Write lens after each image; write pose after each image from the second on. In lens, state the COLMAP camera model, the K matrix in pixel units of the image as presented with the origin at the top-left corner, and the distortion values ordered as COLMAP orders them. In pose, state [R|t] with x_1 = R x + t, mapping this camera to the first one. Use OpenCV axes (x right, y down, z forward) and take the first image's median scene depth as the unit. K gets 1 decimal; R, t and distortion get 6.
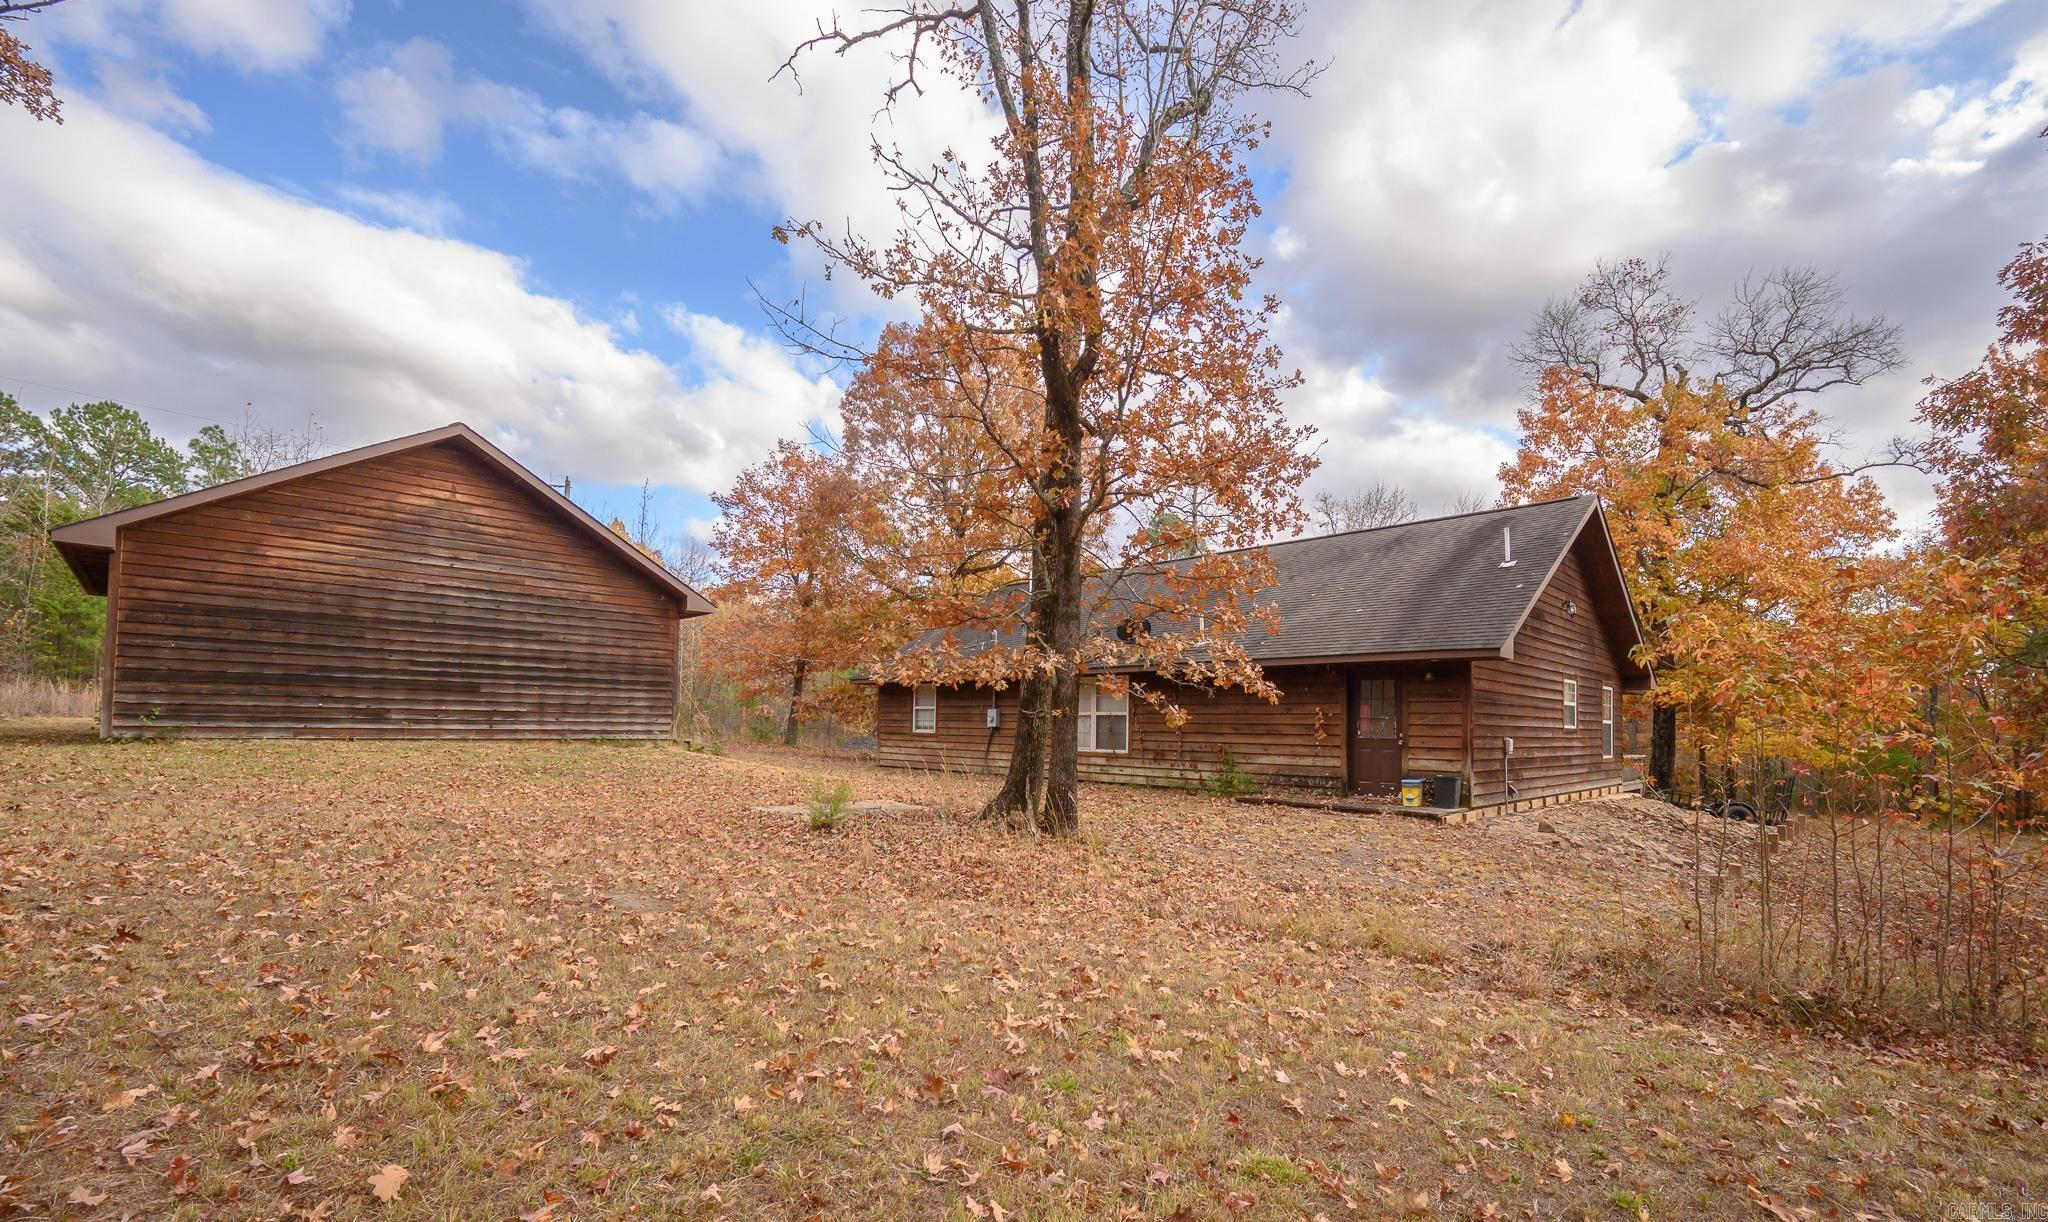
lens RADIAL K [[865.6, 0, 1011.4], [0, 865.6, 691.2], [0, 0, 1]] dist [-0.000058, 0.000398]
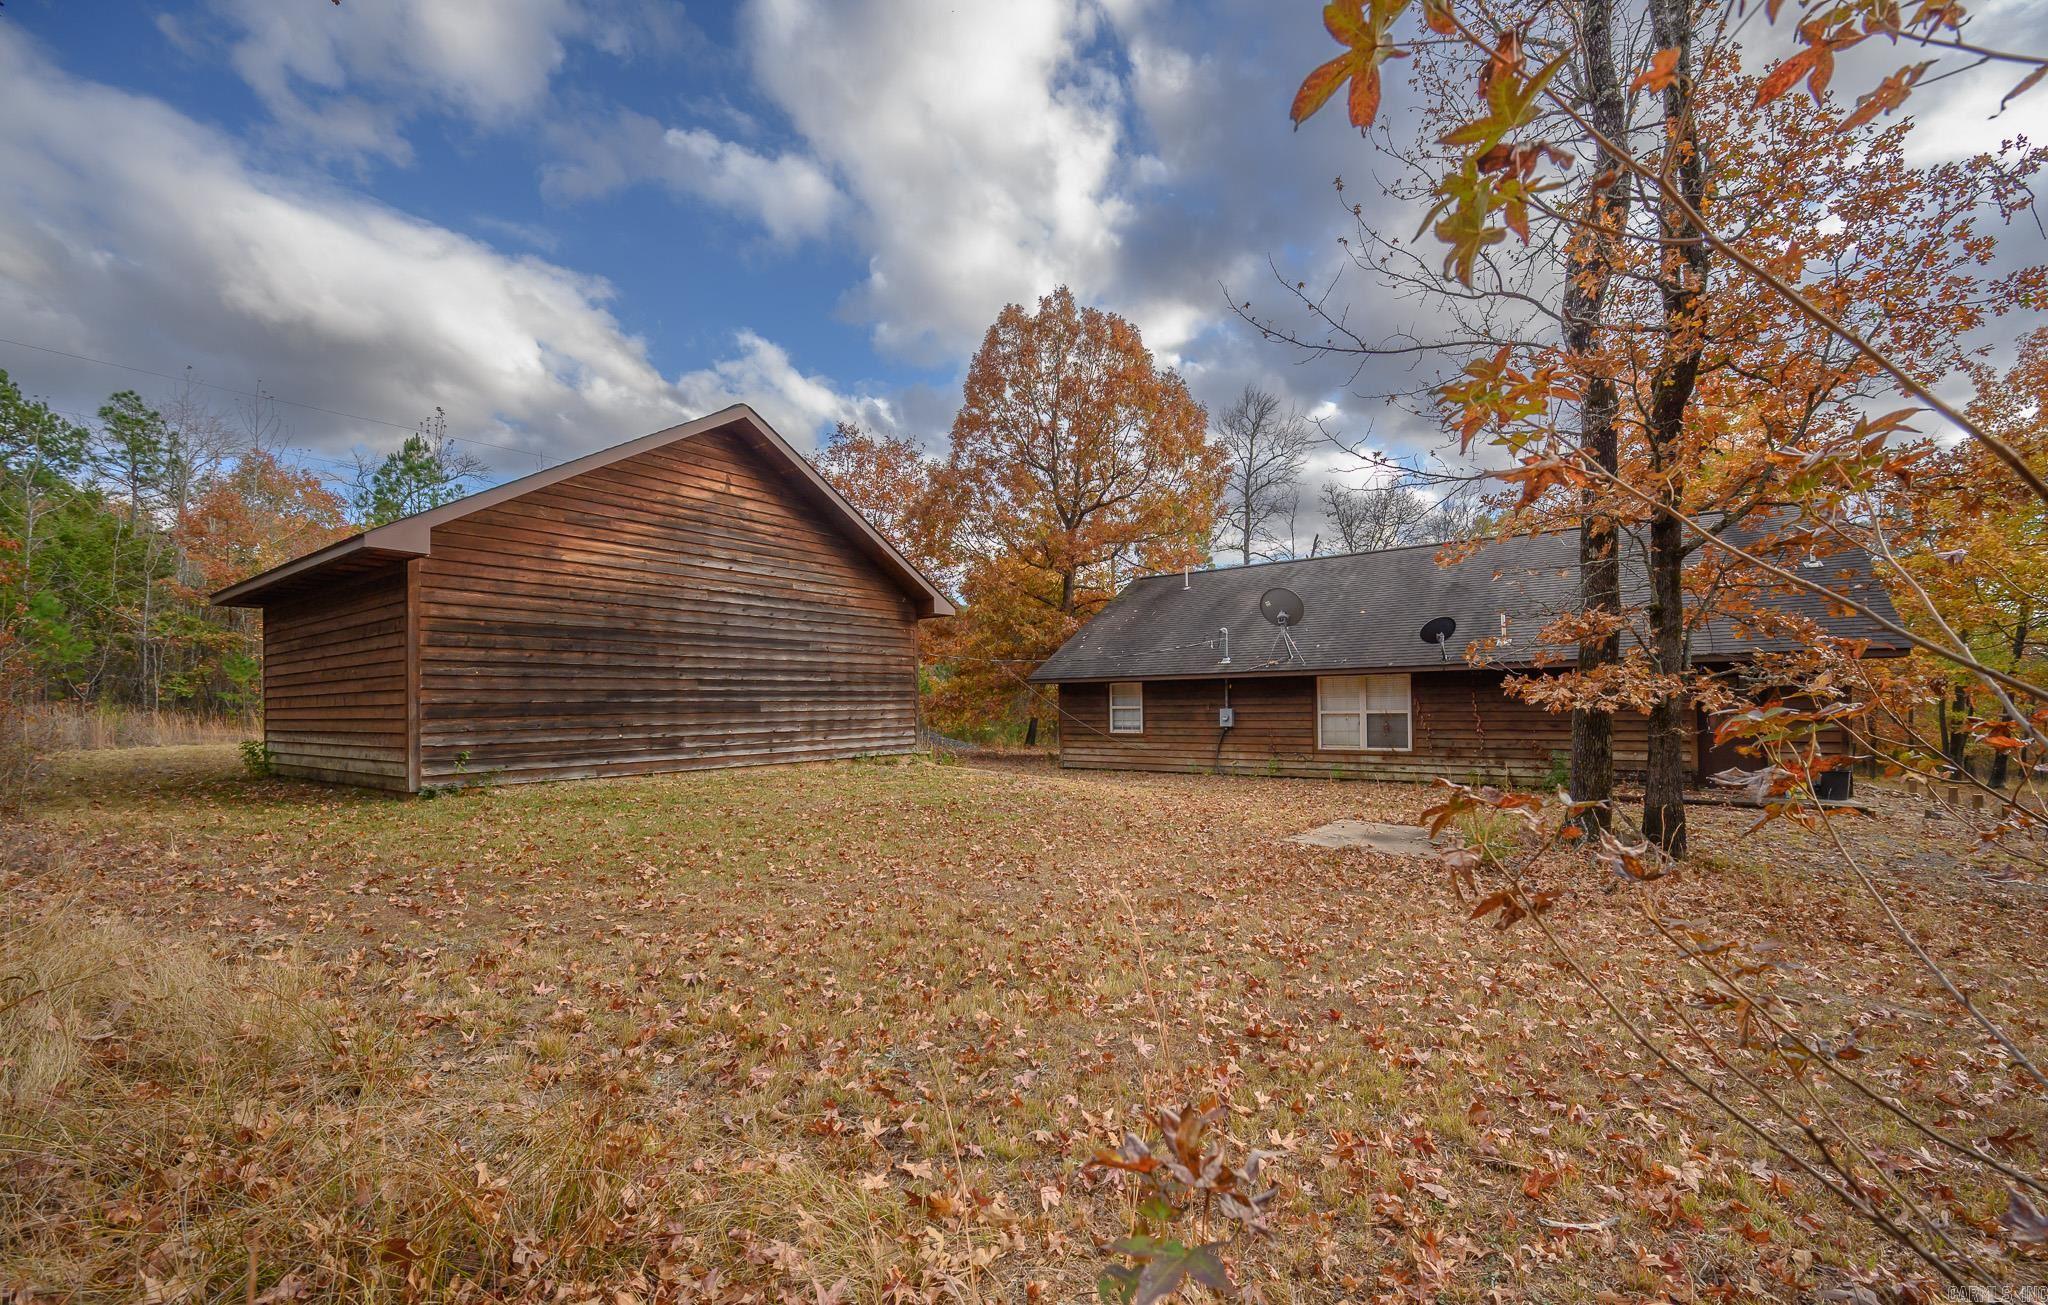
lens RADIAL K [[838.1, 0, 1032.2], [0, 838.1, 687.2], [0, 0, 1]] dist [0.001601, 0.000106]
pose [[0.987324, -0.027123, 0.156385, -0.480287], [0.023984, 0.999472, 0.021925, -0.036805], [-0.156897, -0.017896, 0.987453, 0.116323]]
